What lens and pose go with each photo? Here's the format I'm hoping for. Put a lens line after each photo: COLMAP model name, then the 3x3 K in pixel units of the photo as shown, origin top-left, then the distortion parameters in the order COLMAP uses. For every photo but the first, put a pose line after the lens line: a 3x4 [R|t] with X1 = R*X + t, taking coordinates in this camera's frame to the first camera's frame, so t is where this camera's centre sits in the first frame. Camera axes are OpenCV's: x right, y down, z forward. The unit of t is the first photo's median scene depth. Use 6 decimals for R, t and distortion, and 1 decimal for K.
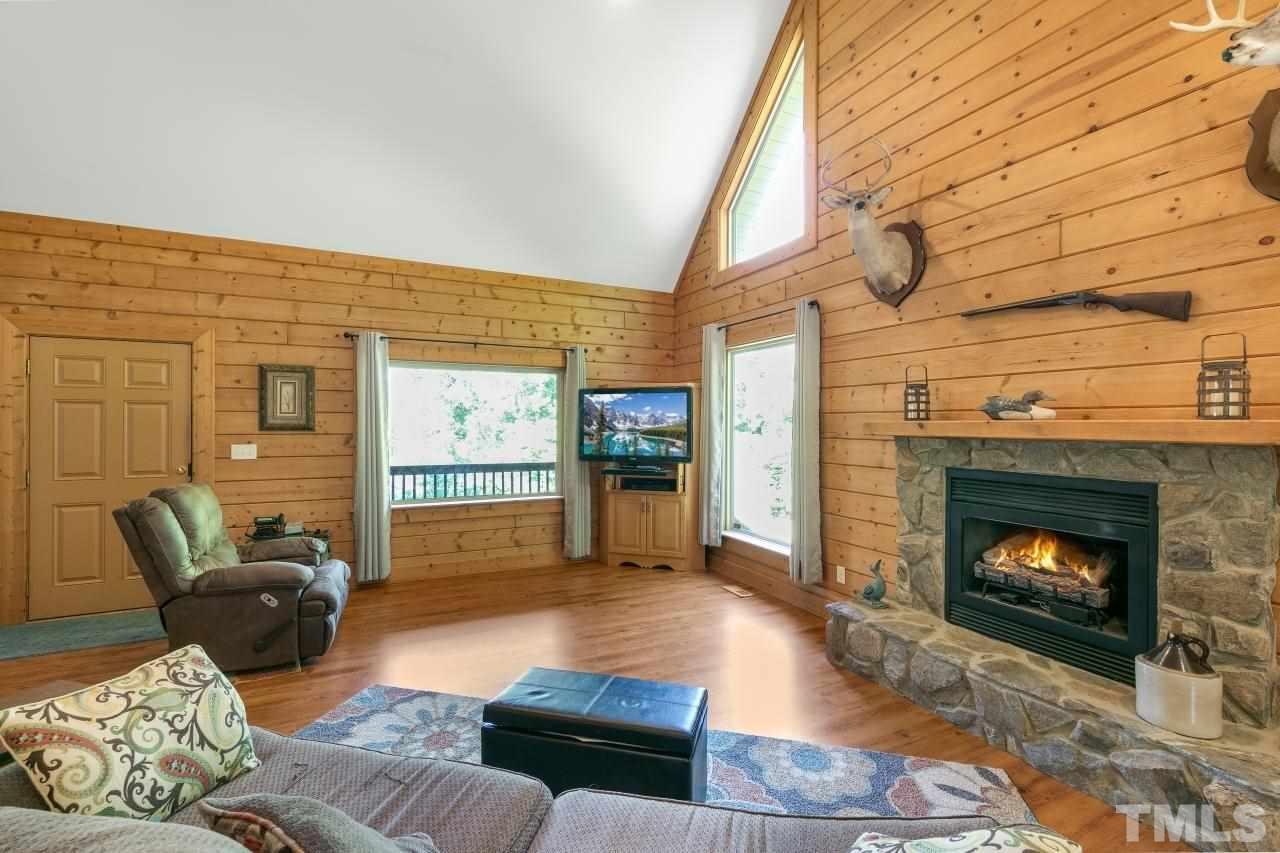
lens RADIAL K [[555.8, 0, 637.2], [0, 555.8, 420.8], [0, 0, 1]] dist [-0.001301, -0.000361]
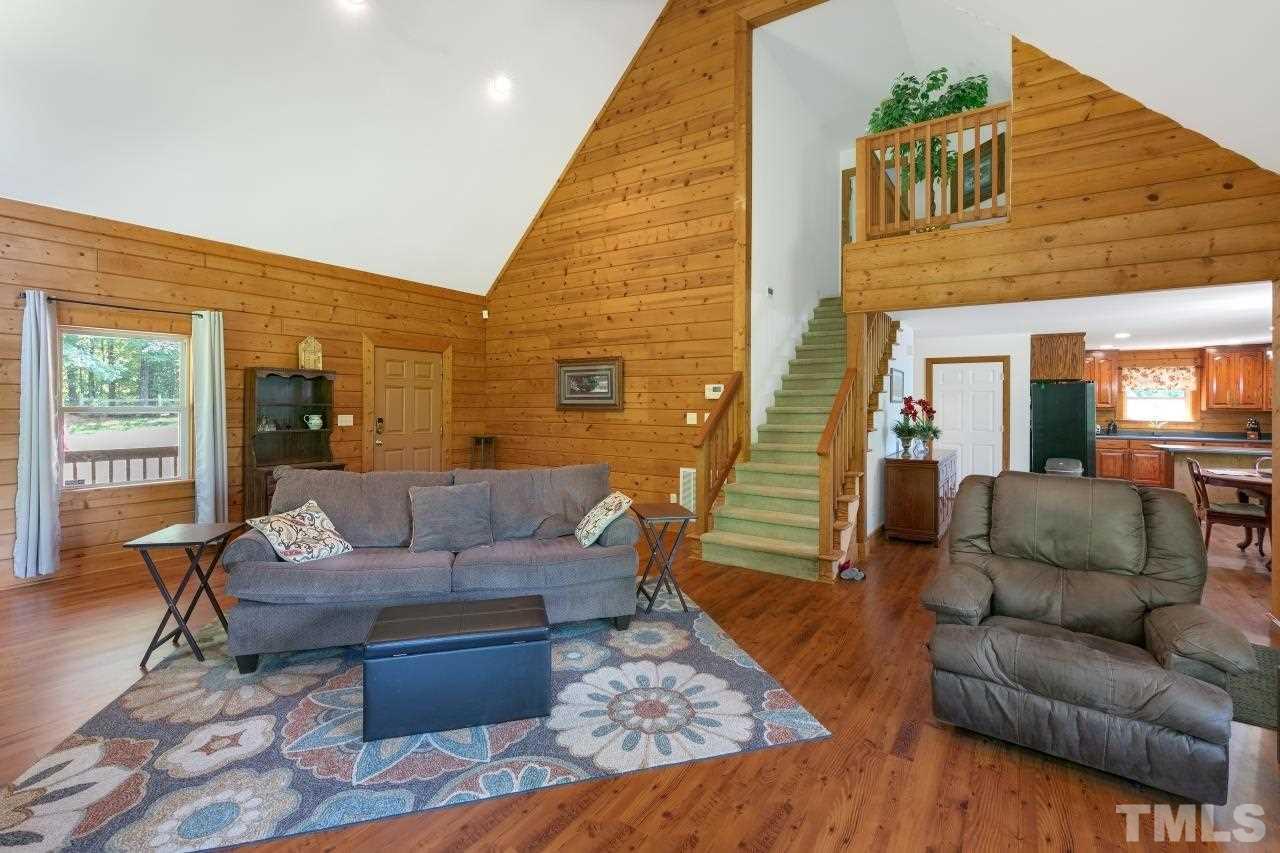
lens RADIAL K [[568.8, 0, 644.4], [0, 568.8, 407.0], [0, 0, 1]] dist [0.001494, 0.000302]
pose [[-0.851075, -0.005187, -0.525019, 0.164842], [-0.005707, 0.999984, -0.000629, 0.020688], [0.525014, 0.002460, -0.851090, 1.519036]]
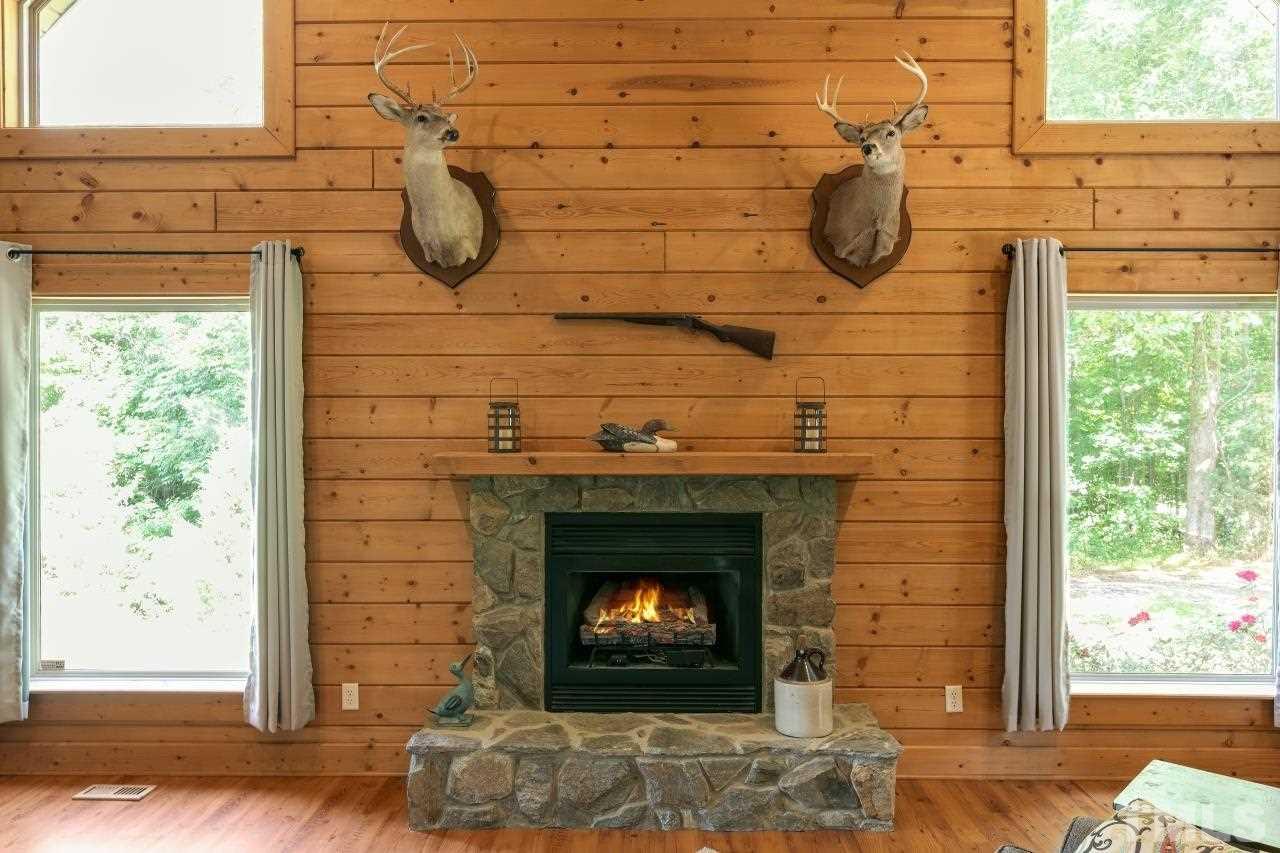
lens RADIAL K [[893.3, 0, 643.0], [0, 893.3, 423.5], [0, 0, 1]] dist [-0.001212, -0.000624]
pose [[0.442307, -0.010544, 0.896802, -0.499886], [-0.001365, 0.999922, 0.012430, -0.056524], [-0.896863, -0.006722, 0.442258, 0.335453]]
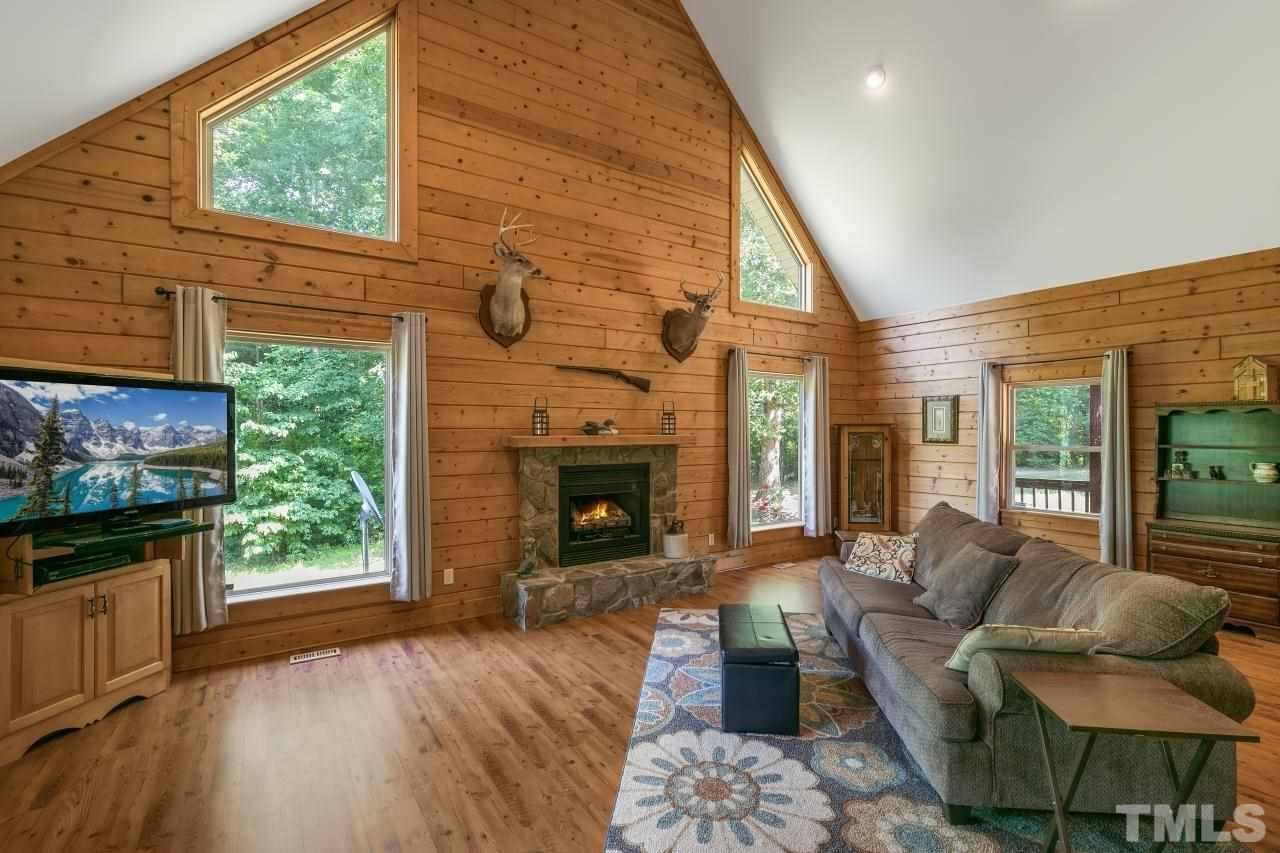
lens RADIAL K [[577.4, 0, 640.0], [0, 577.4, 426.5], [0, 0, 1]] dist [0.000700, 0.000028]
pose [[-0.146465, 0.000829, 0.989216, -1.047722], [-0.005231, 0.999985, -0.001613, -0.023947], [-0.989202, -0.005411, -0.146458, 1.025439]]
